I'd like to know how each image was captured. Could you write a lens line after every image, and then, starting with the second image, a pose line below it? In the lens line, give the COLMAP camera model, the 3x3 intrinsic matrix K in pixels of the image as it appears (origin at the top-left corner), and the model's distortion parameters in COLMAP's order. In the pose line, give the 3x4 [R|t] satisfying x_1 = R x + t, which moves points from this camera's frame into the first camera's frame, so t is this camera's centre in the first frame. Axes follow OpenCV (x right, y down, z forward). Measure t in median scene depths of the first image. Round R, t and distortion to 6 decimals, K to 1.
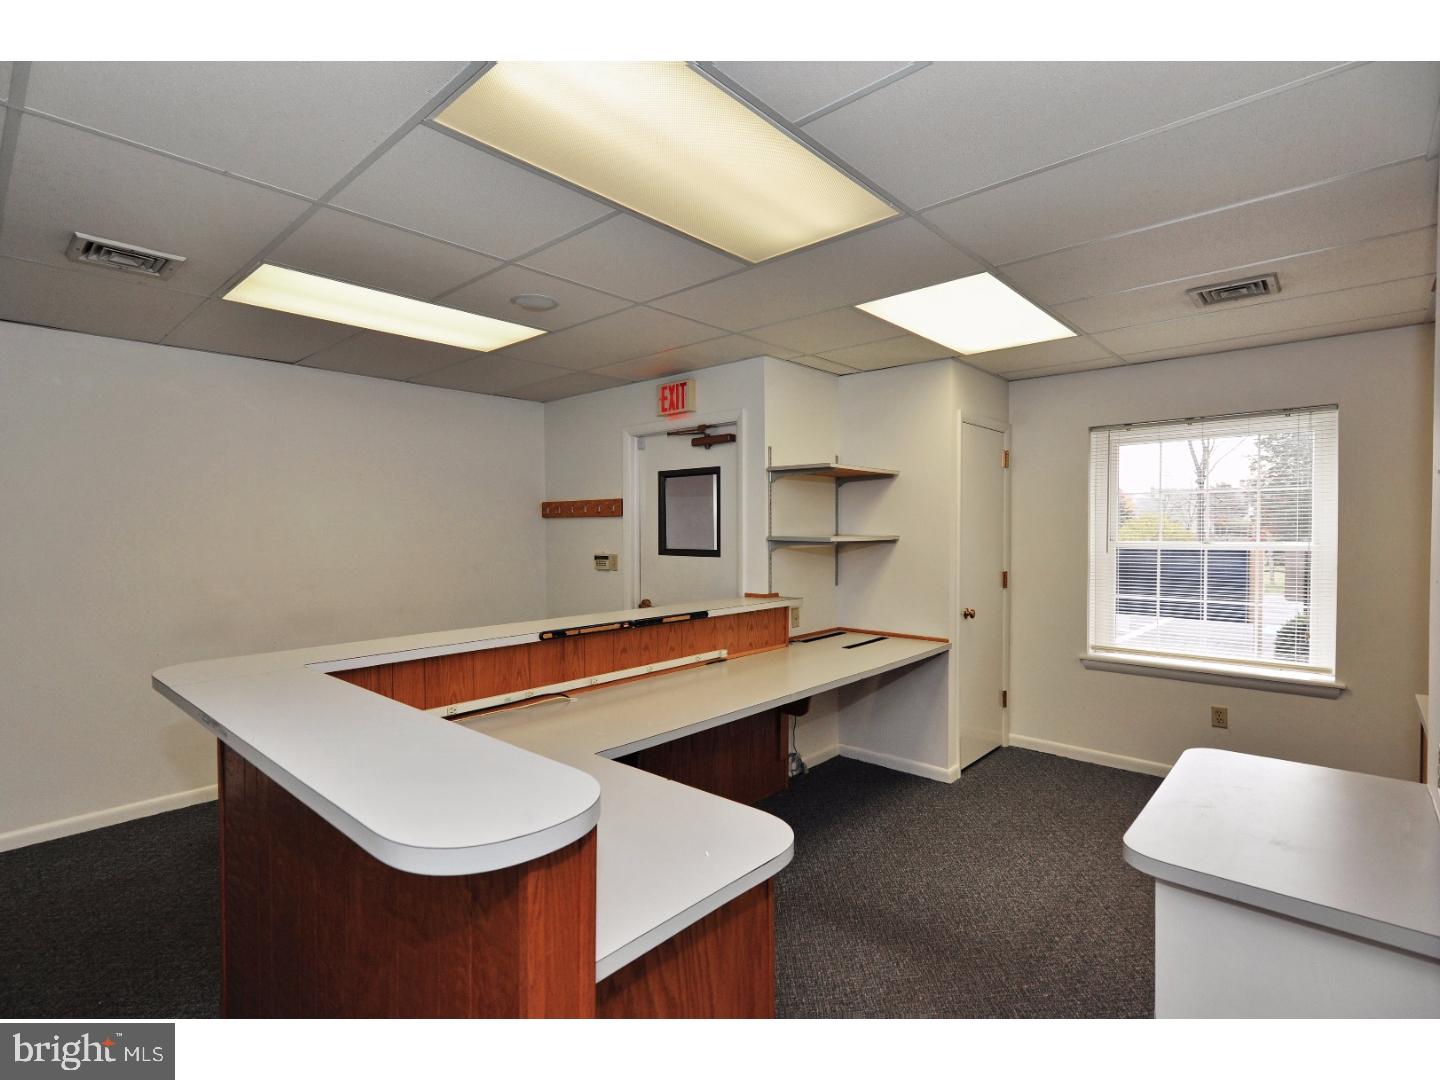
lens RADIAL K [[702.2, 0, 719.0], [0, 702.2, 537.2], [0, 0, 1]] dist [0.001774, 0.000494]
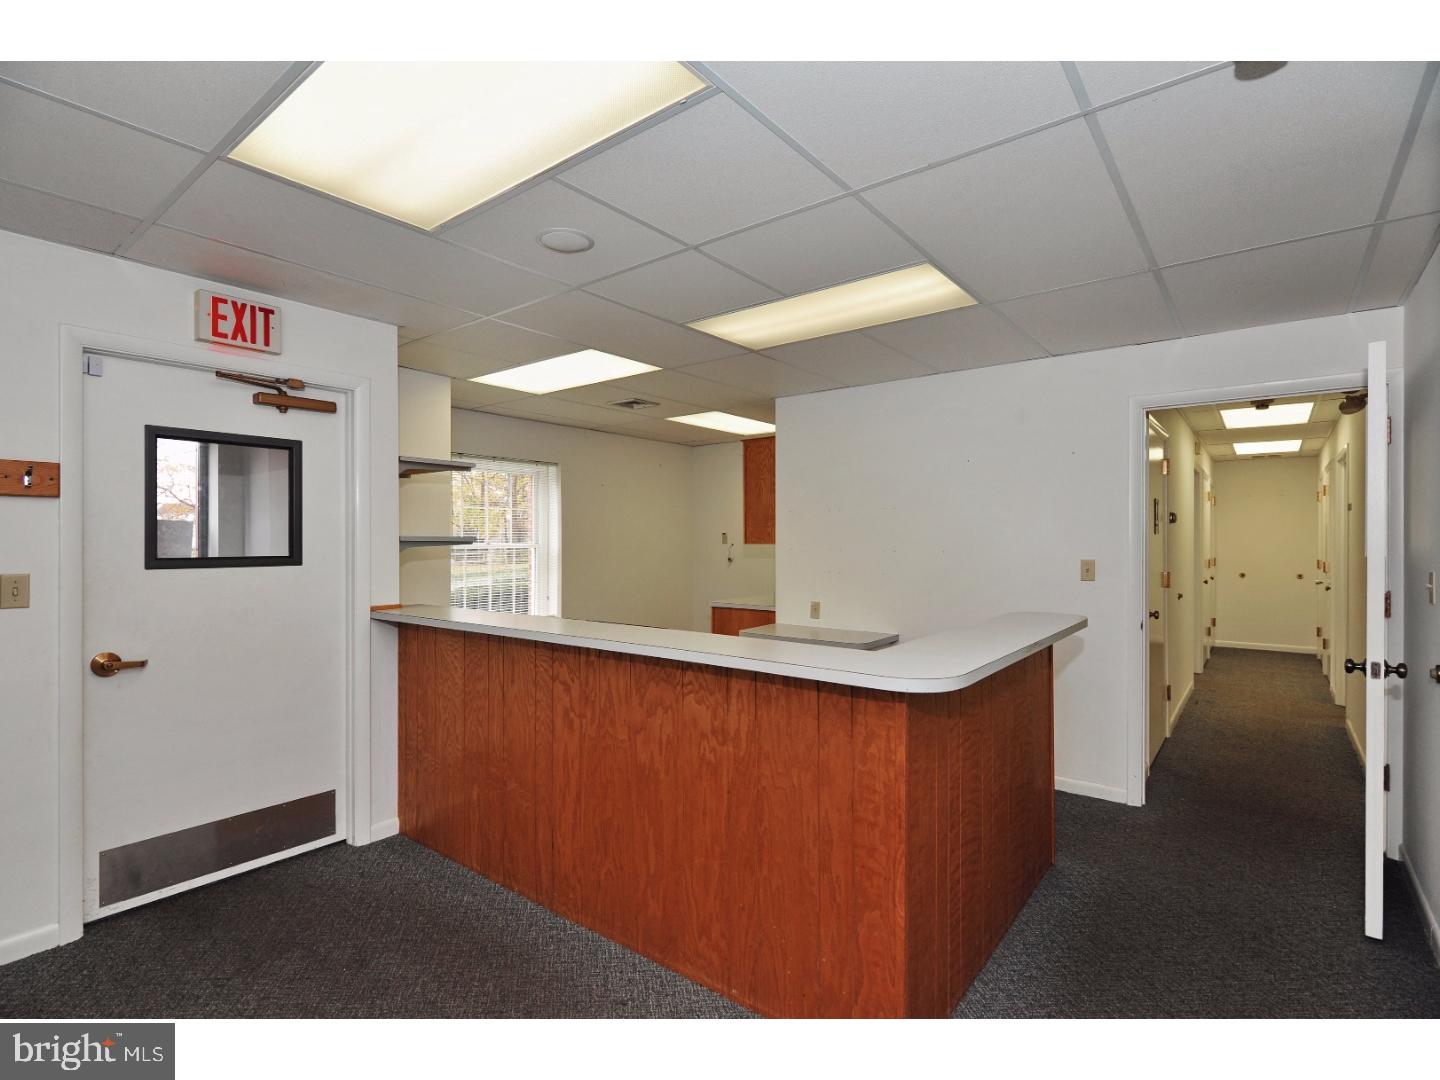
lens RADIAL K [[702.2, 0, 718.7], [0, 702.2, 541.2], [0, 0, 1]] dist [0.001774, 0.000494]
pose [[-0.067394, 0.002513, 0.997723, -0.744246], [0.015076, 0.999885, -0.001500, 0.010603], [-0.997613, 0.014941, -0.067424, 0.609522]]
